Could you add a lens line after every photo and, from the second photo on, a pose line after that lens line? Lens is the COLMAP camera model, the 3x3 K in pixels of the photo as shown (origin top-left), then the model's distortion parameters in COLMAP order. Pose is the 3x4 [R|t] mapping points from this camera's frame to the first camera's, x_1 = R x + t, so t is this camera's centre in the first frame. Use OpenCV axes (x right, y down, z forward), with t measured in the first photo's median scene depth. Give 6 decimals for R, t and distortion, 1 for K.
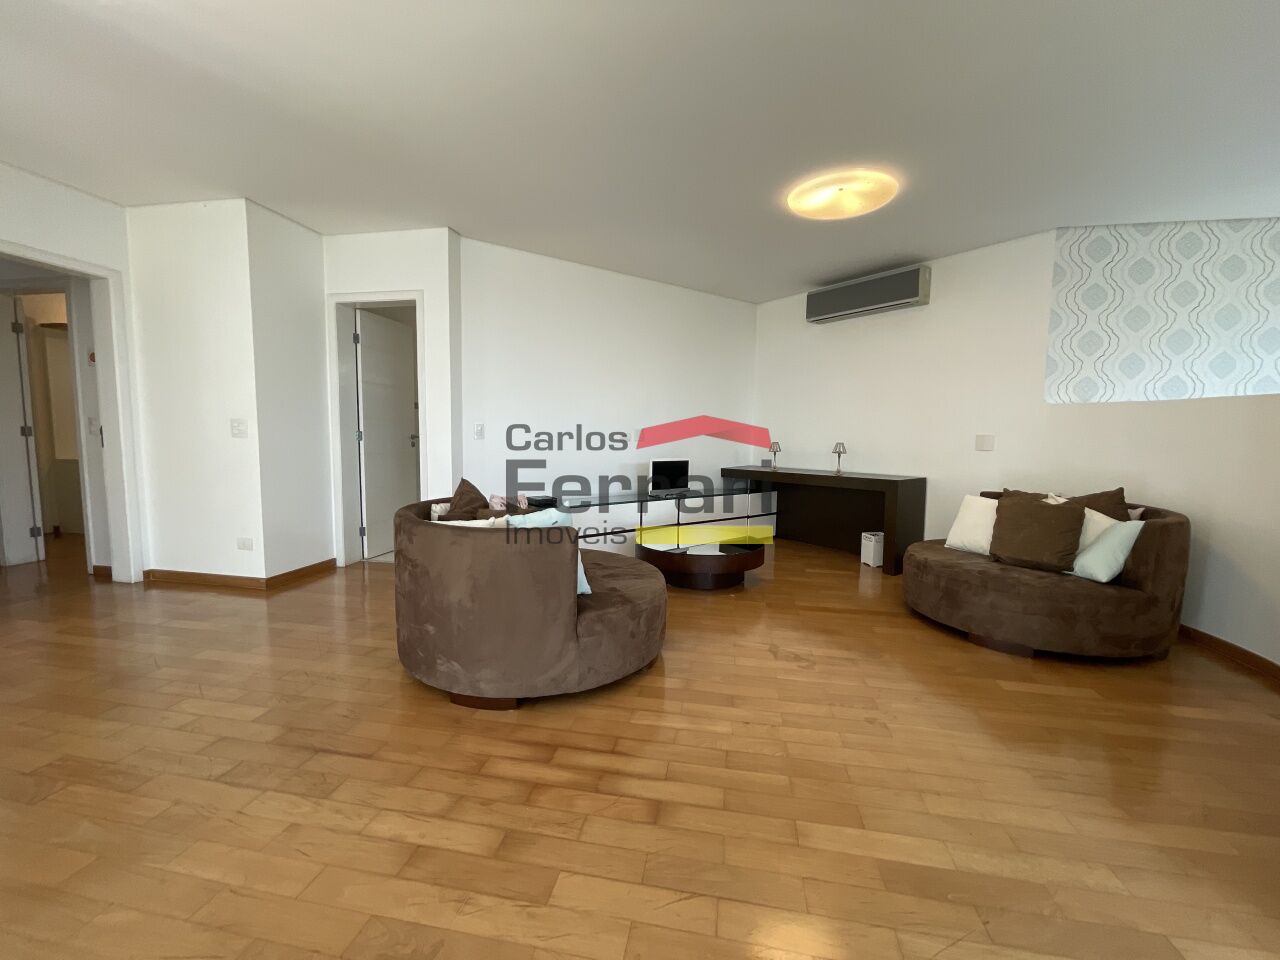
lens RADIAL K [[512.3, 0, 640.3], [0, 512.3, 482.2], [0, 0, 1]] dist [-0.000632, -0.000064]
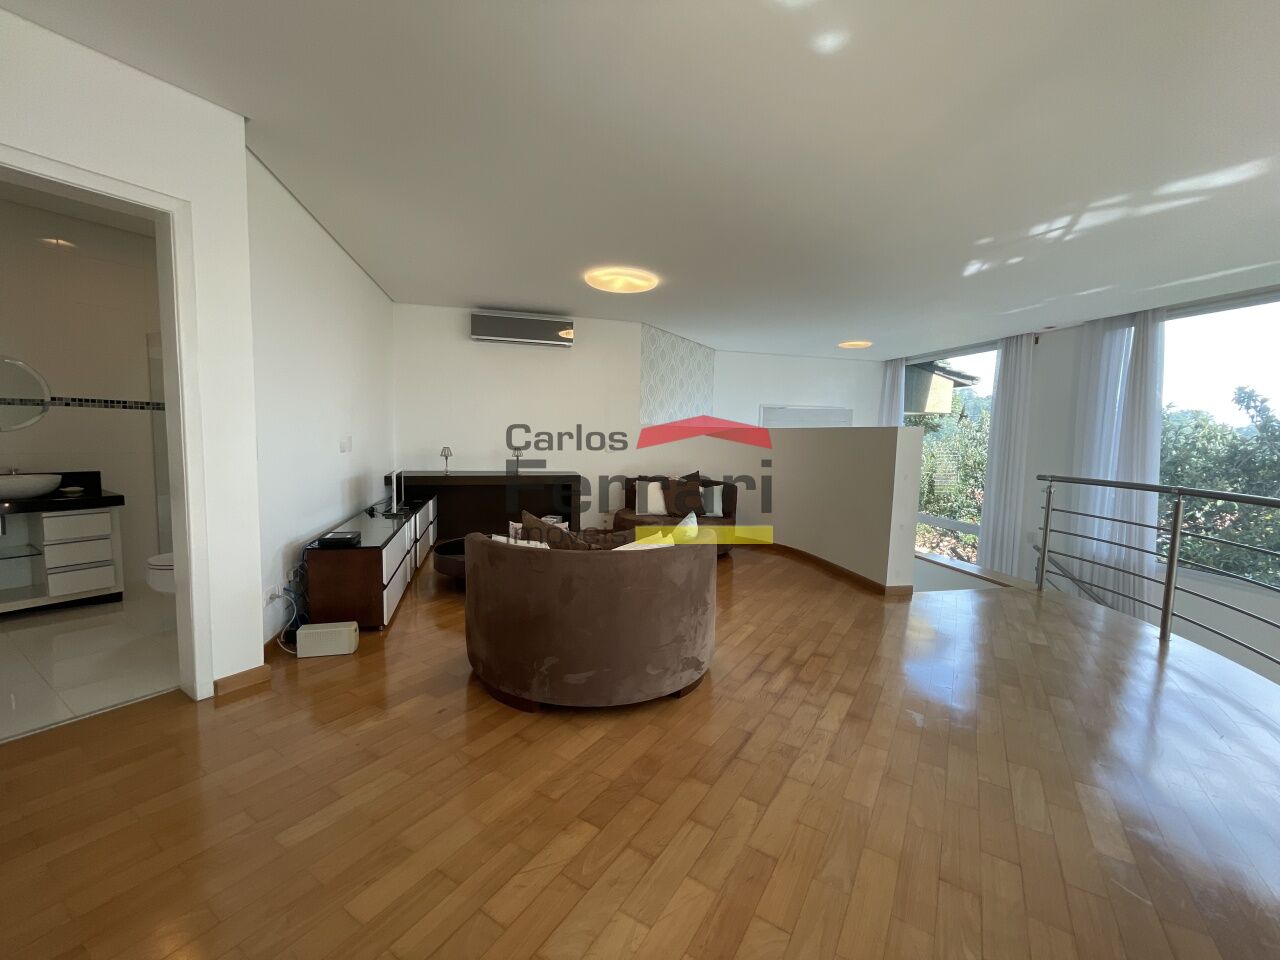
lens RADIAL K [[512.3, 0, 644.0], [0, 512.3, 478.1], [0, 0, 1]] dist [-0.000632, -0.000064]
pose [[0.380637, -0.079924, 0.921264, -1.172359], [0.068815, 0.995944, 0.057971, -0.108082], [-0.922161, 0.041331, 0.384593, 0.509644]]
